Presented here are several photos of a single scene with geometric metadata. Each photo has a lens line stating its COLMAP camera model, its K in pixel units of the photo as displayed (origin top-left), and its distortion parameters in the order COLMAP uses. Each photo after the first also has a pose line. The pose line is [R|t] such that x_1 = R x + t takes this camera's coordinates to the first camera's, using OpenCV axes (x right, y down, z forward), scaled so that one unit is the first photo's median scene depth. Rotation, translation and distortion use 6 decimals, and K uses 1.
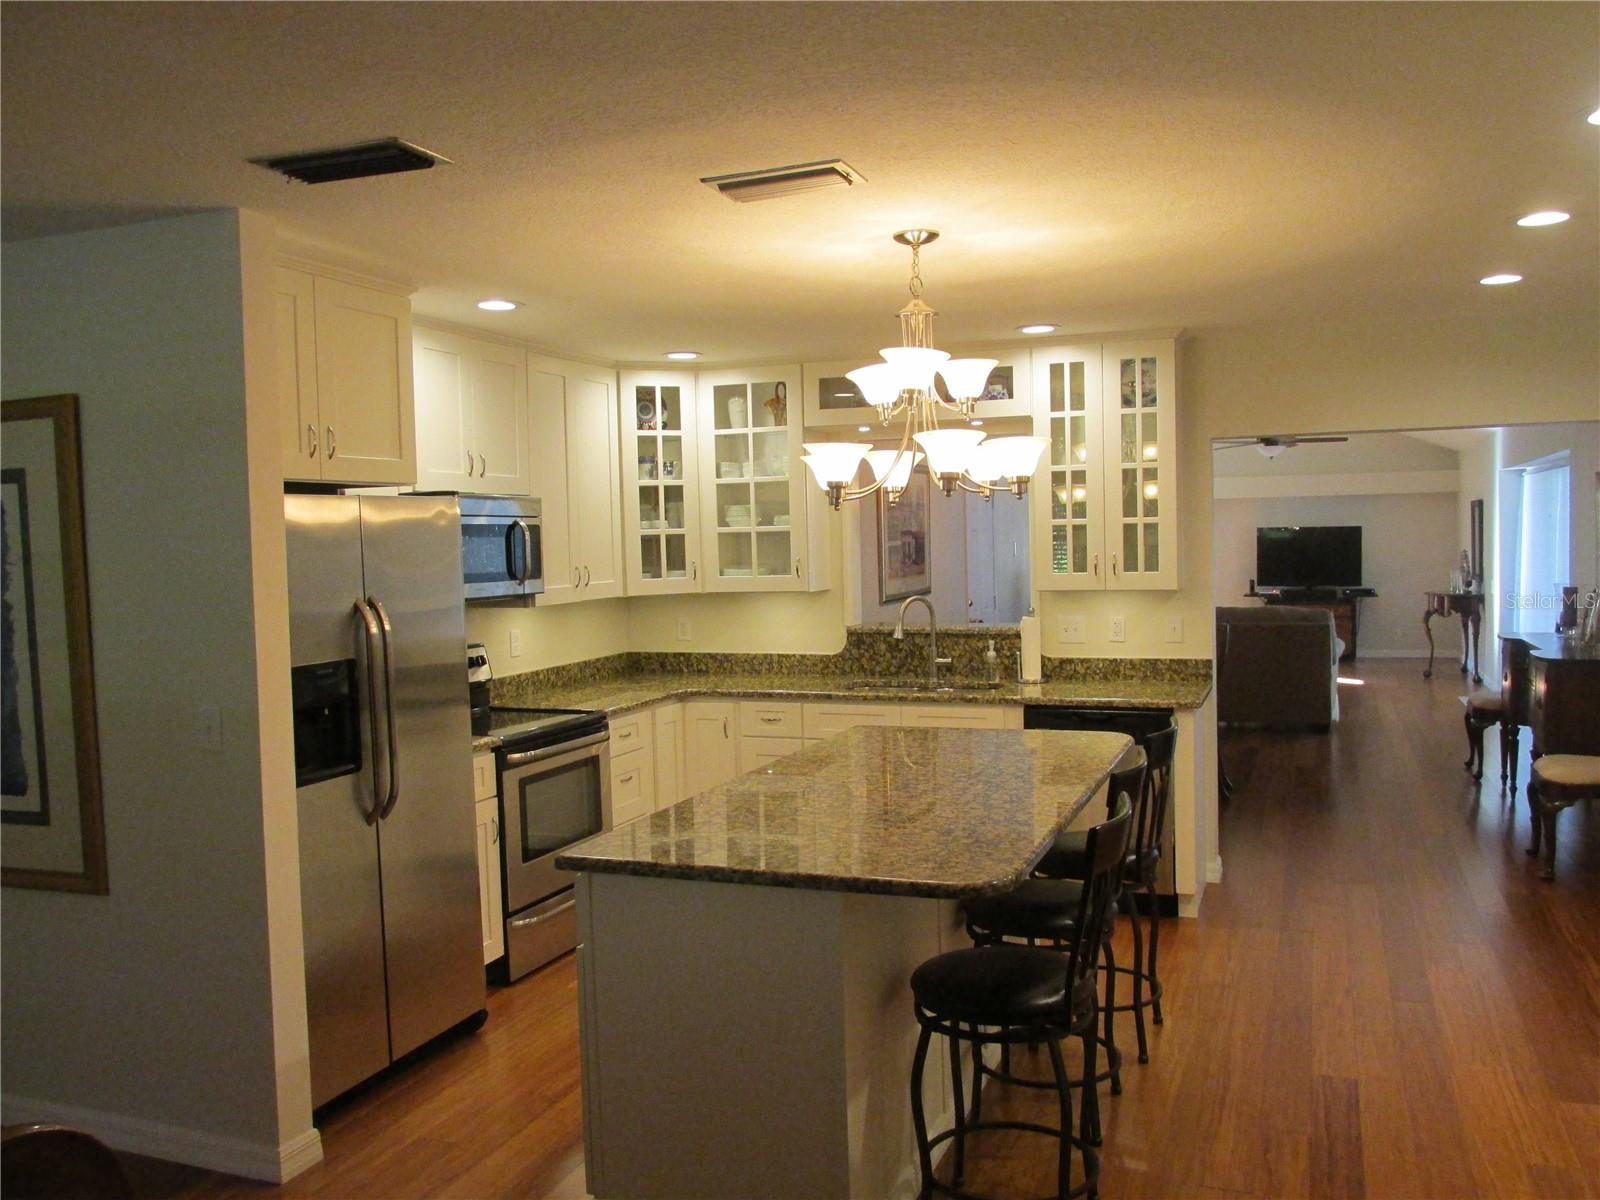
lens RADIAL K [[1337.2, 0, 795.1], [0, 1337.2, 603.9], [0, 0, 1]] dist [-0.016840, -0.010133]
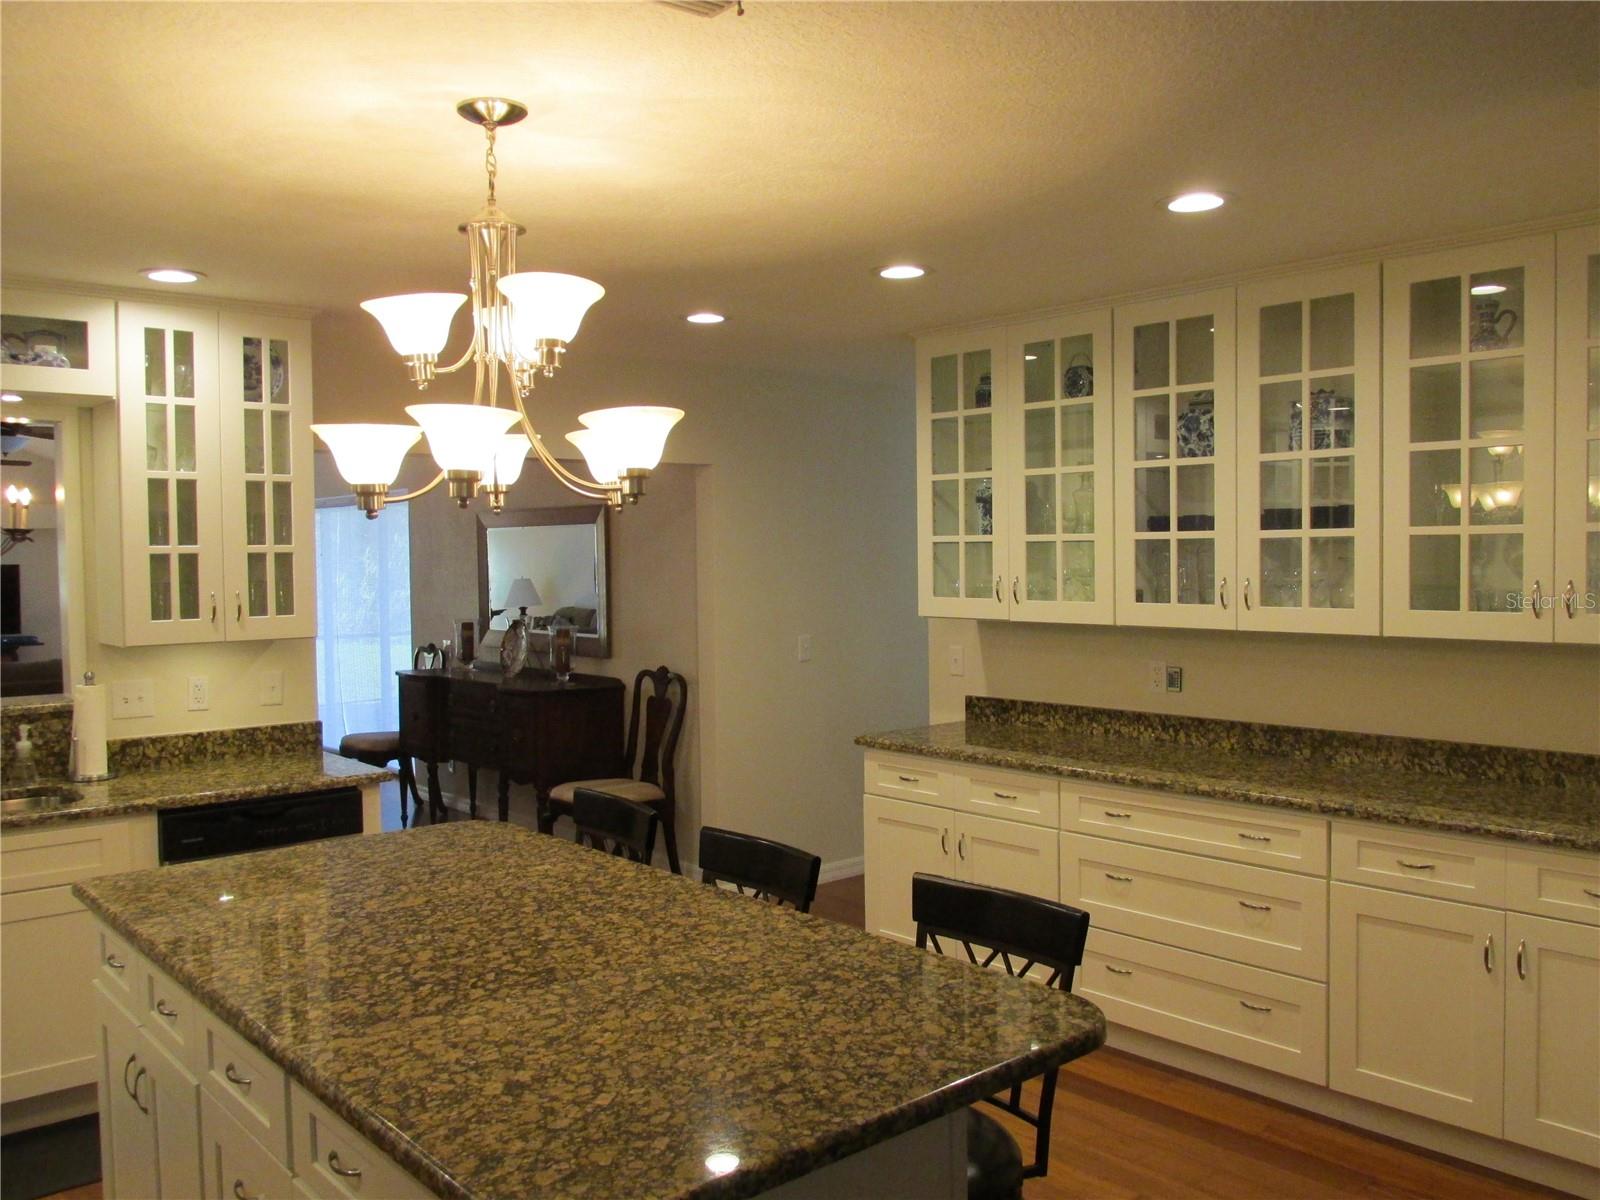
lens RADIAL K [[1337.2, 0, 803.0], [0, 1337.2, 595.0], [0, 0, 1]] dist [-0.016840, -0.010133]
pose [[0.461637, -0.011426, 0.886996, -0.271920], [0.047250, 0.998814, -0.011724, -0.011984], [-0.885810, 0.047323, 0.461629, 0.356721]]
